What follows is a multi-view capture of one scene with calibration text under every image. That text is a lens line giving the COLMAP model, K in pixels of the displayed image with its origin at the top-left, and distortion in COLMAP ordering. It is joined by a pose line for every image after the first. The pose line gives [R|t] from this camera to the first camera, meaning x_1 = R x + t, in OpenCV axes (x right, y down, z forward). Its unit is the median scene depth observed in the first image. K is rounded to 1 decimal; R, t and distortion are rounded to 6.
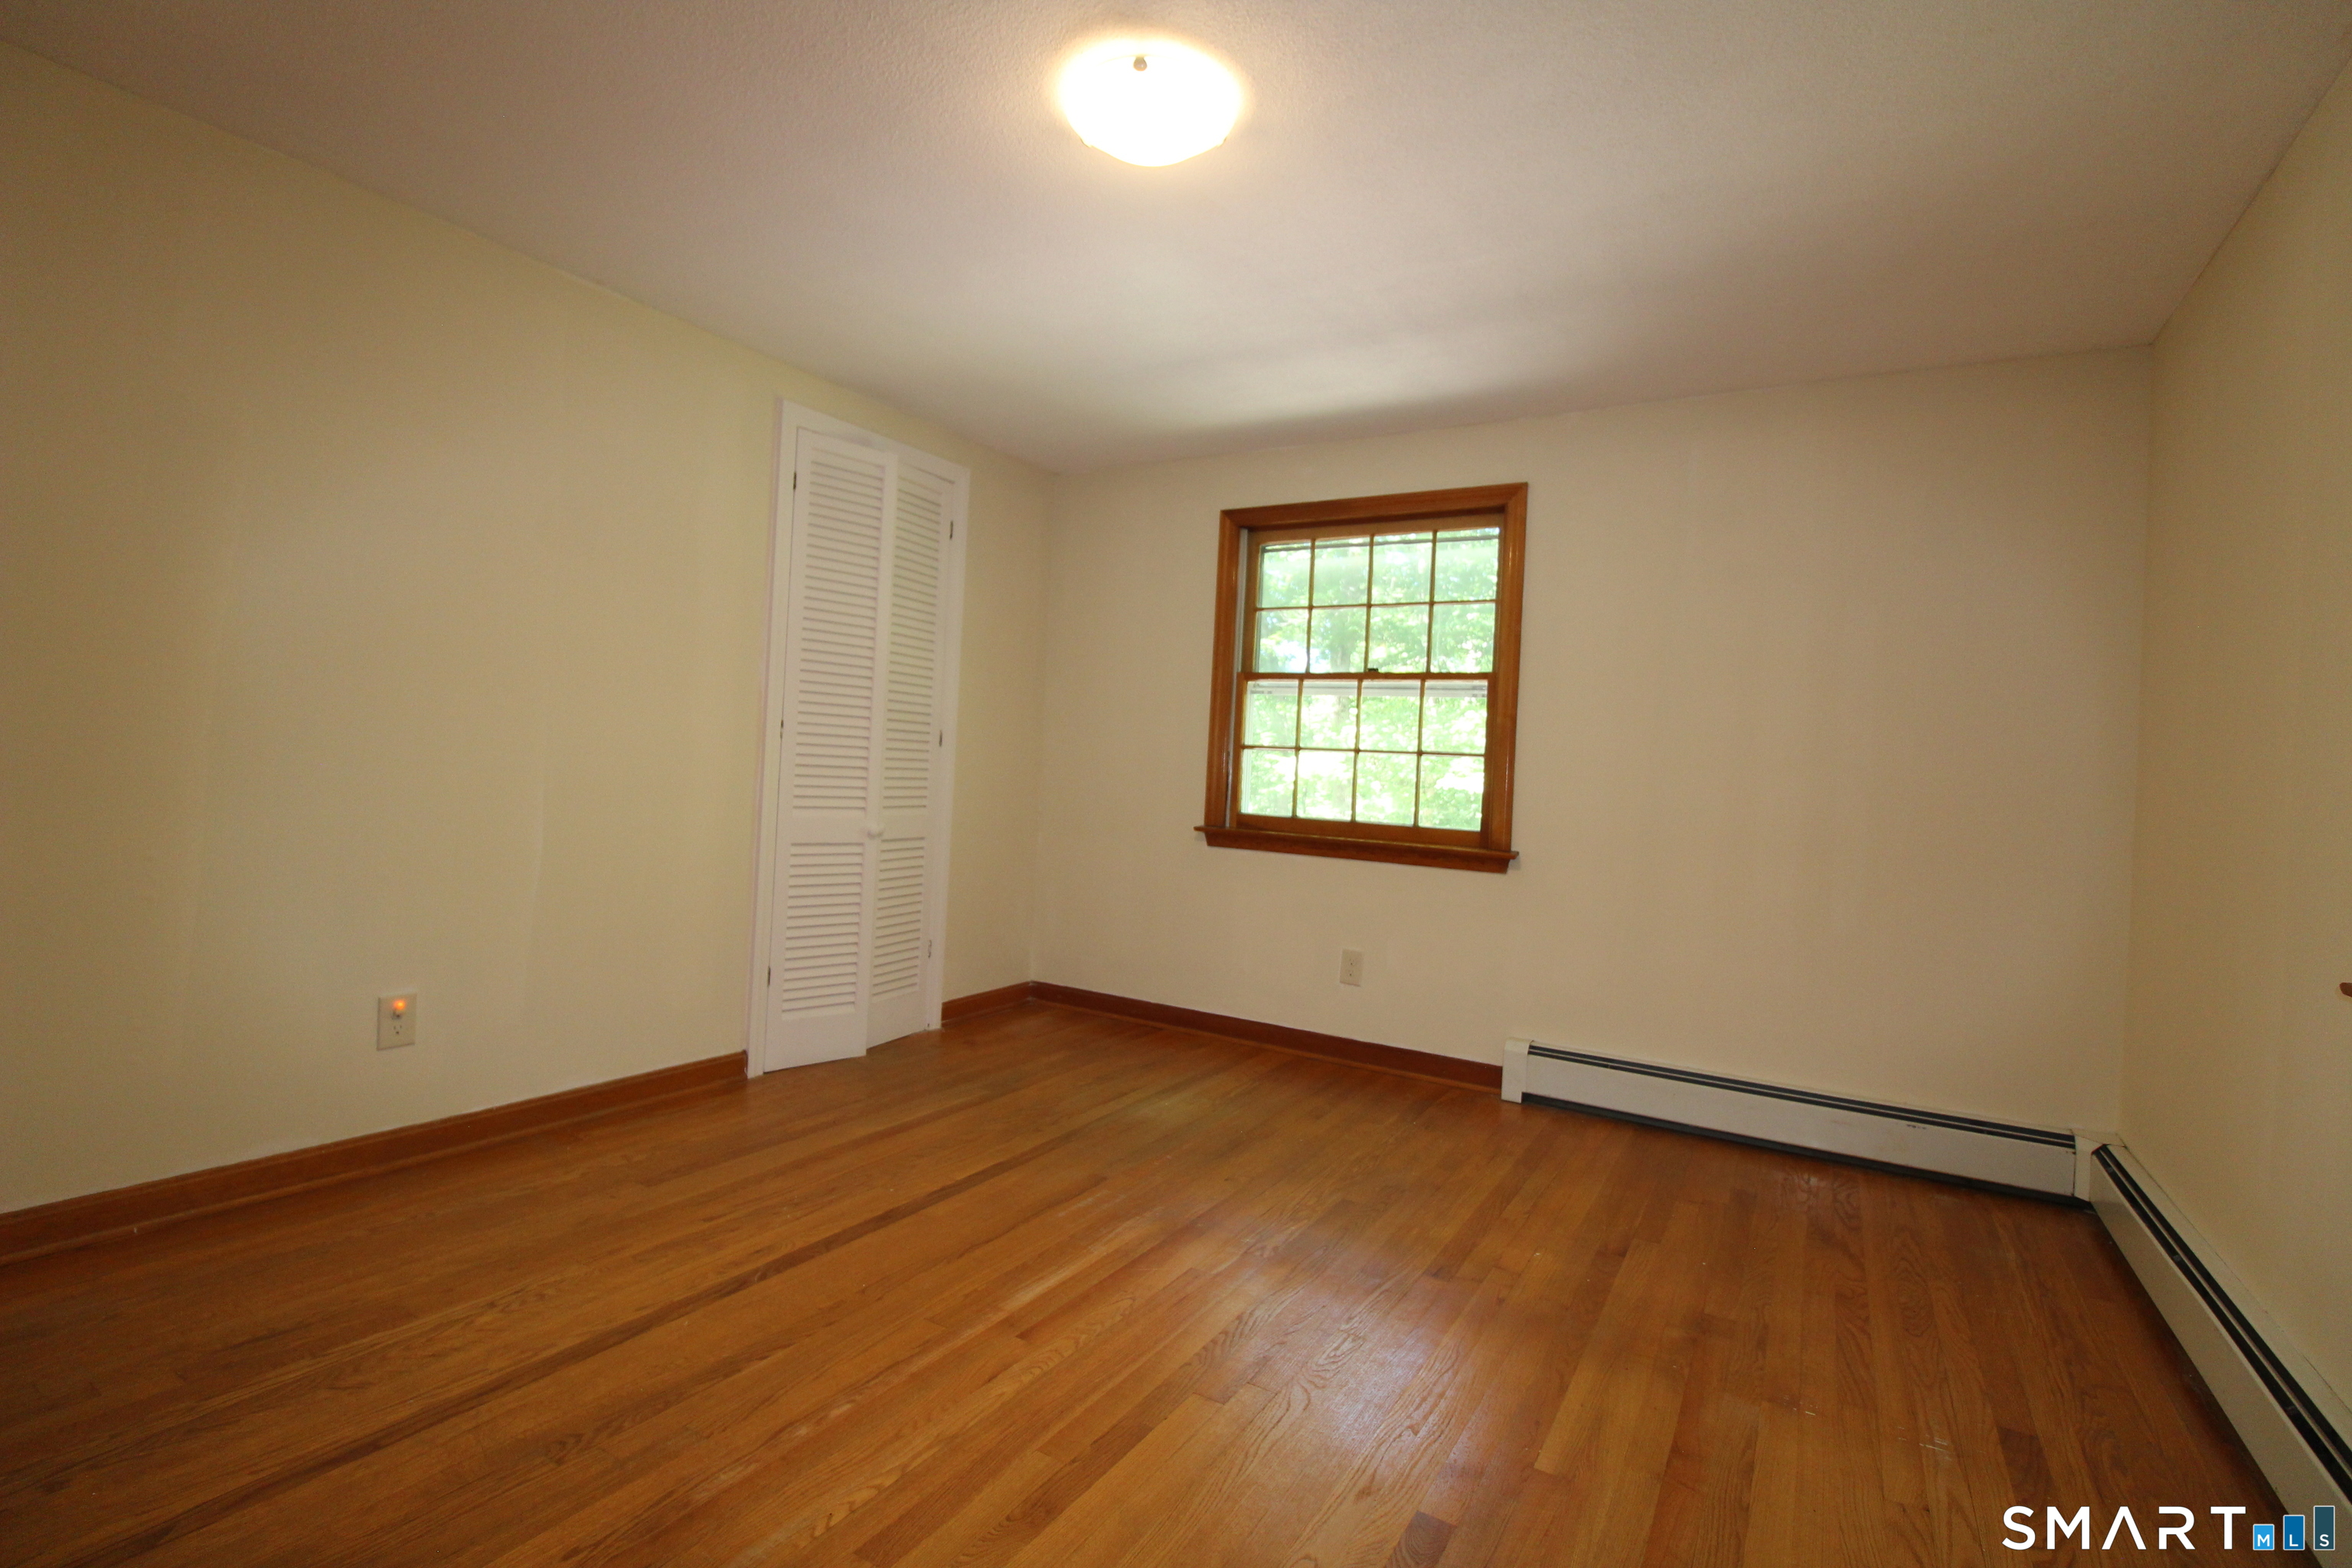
lens RADIAL K [[1091.9, 0, 1166.7], [0, 1091.9, 767.6], [0, 0, 1]] dist [-0.006157, -0.007012]
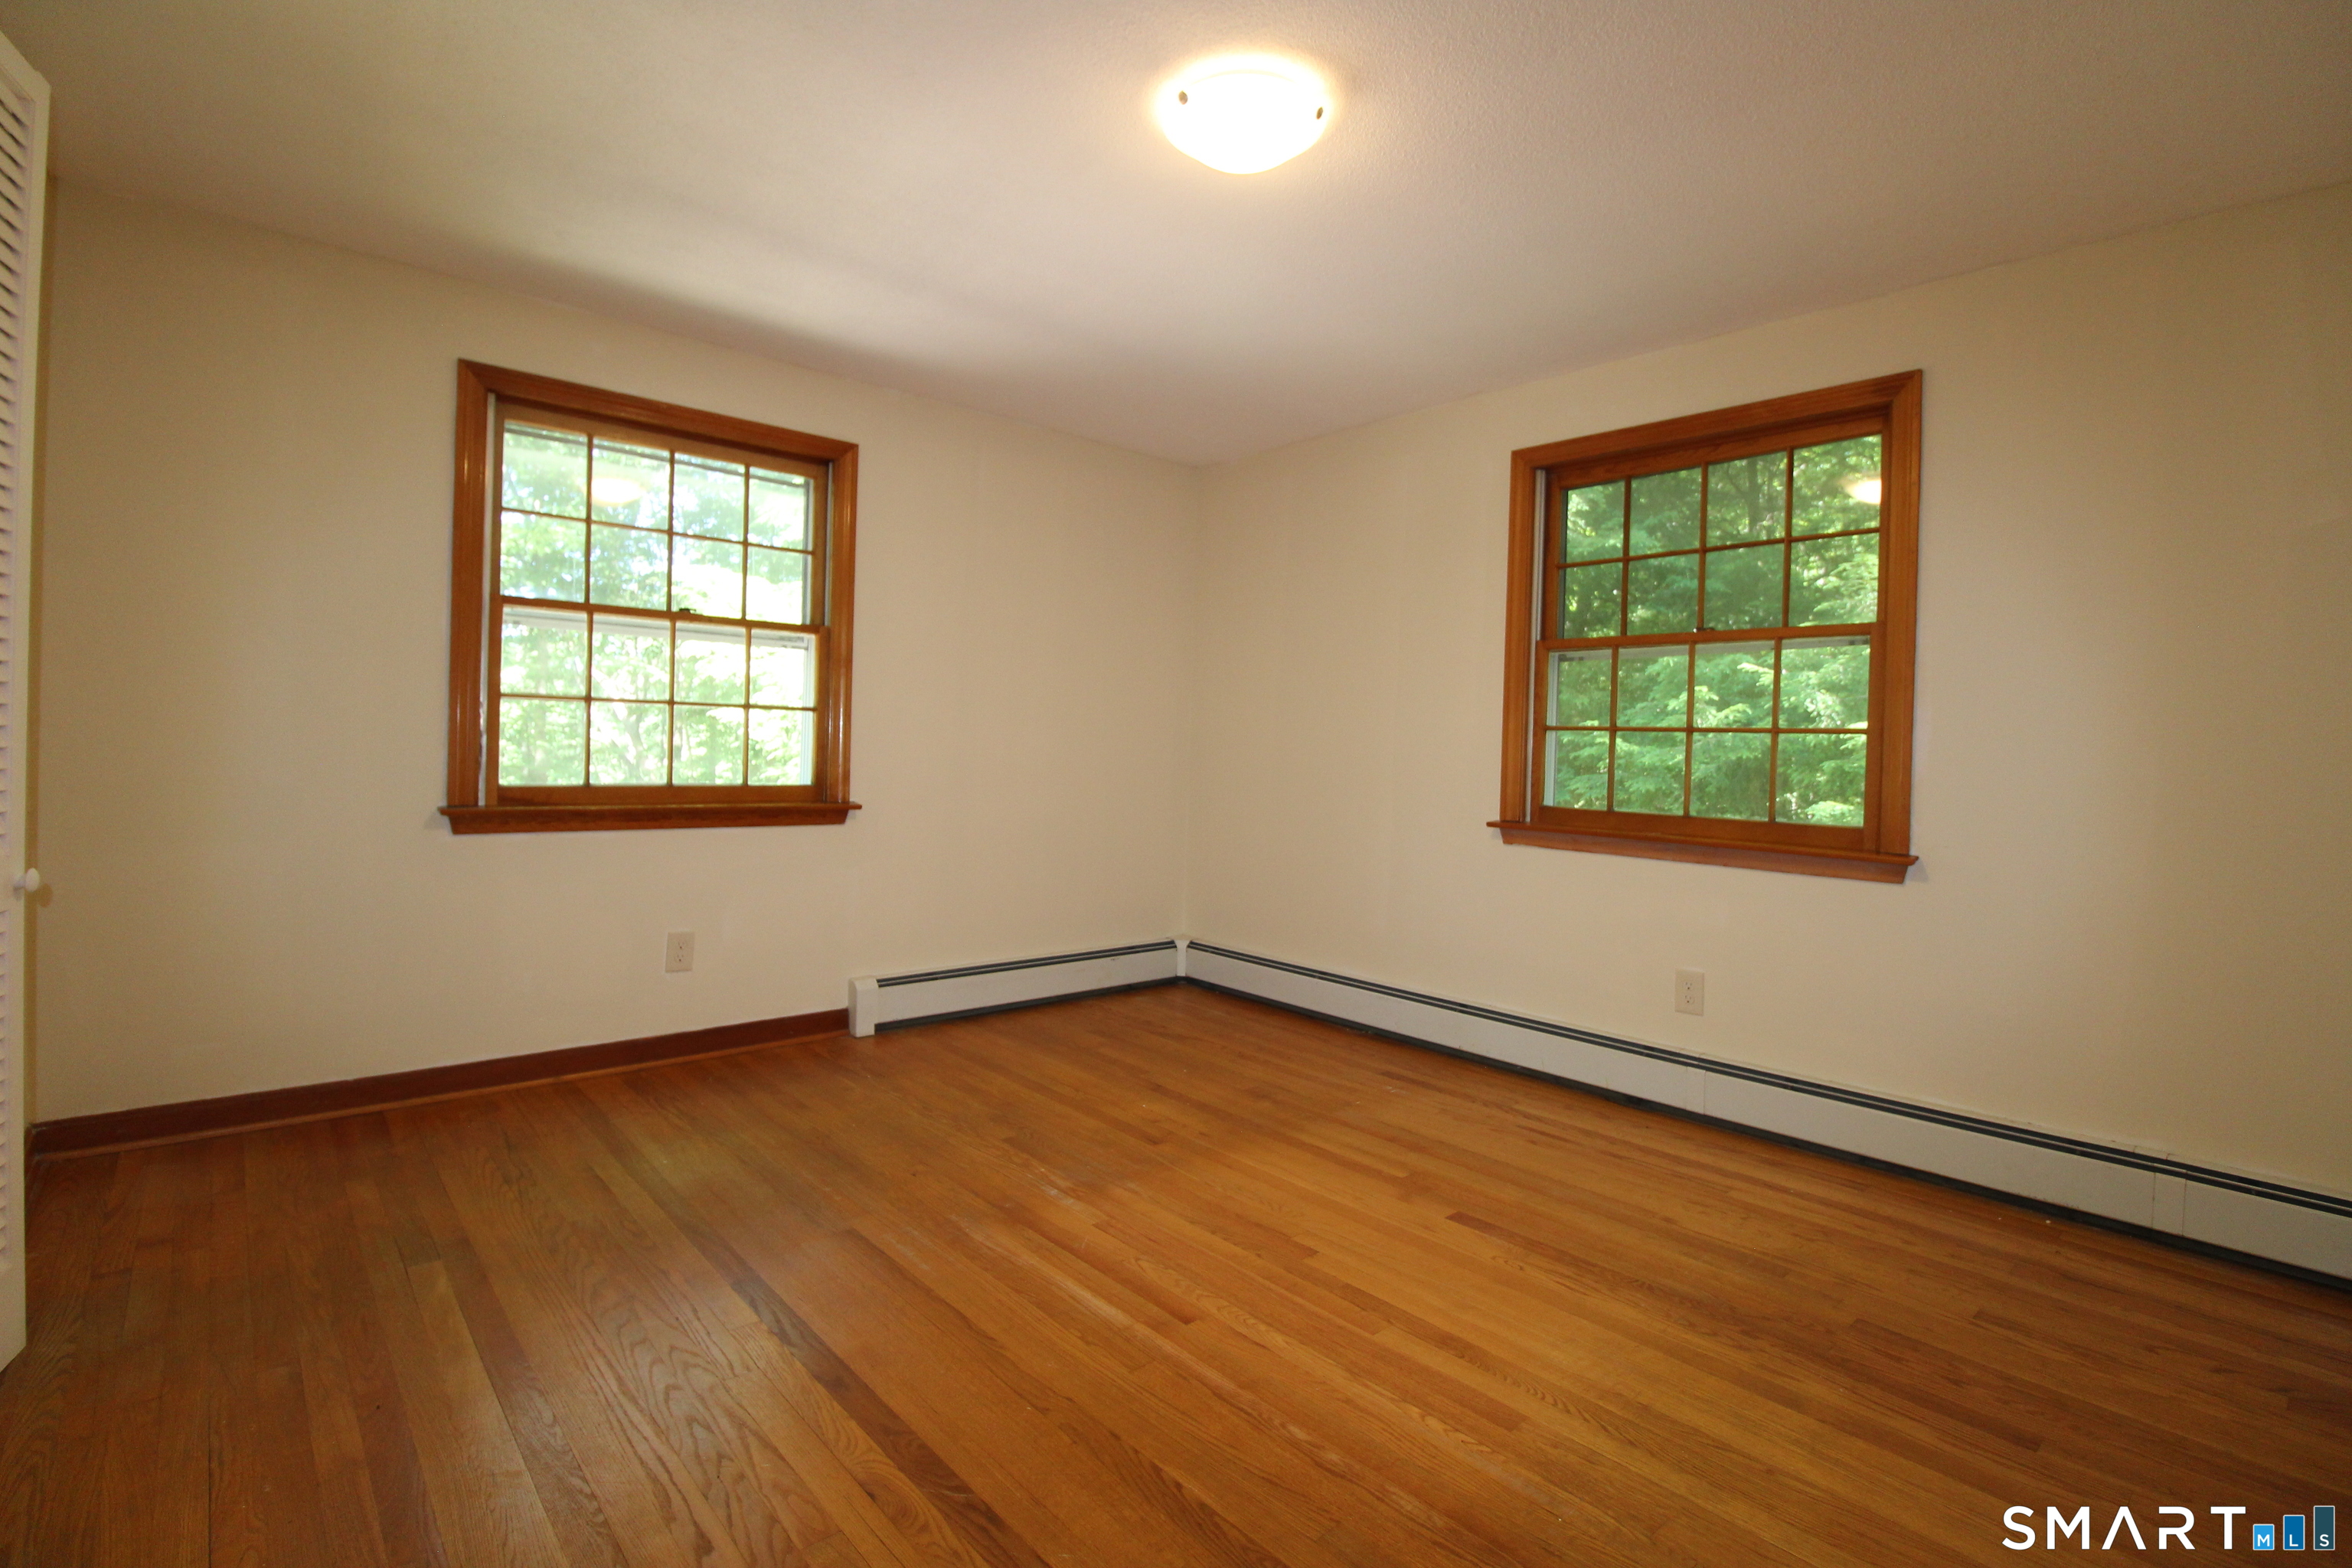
lens RADIAL K [[1091.9, 0, 1175.7], [0, 1091.9, 771.4], [0, 0, 1]] dist [-0.006157, -0.007012]
pose [[0.290534, -0.064149, 0.954712, -0.628683], [-0.013355, 0.997381, 0.071081, -0.032849], [-0.956771, -0.033402, 0.288917, 0.435479]]
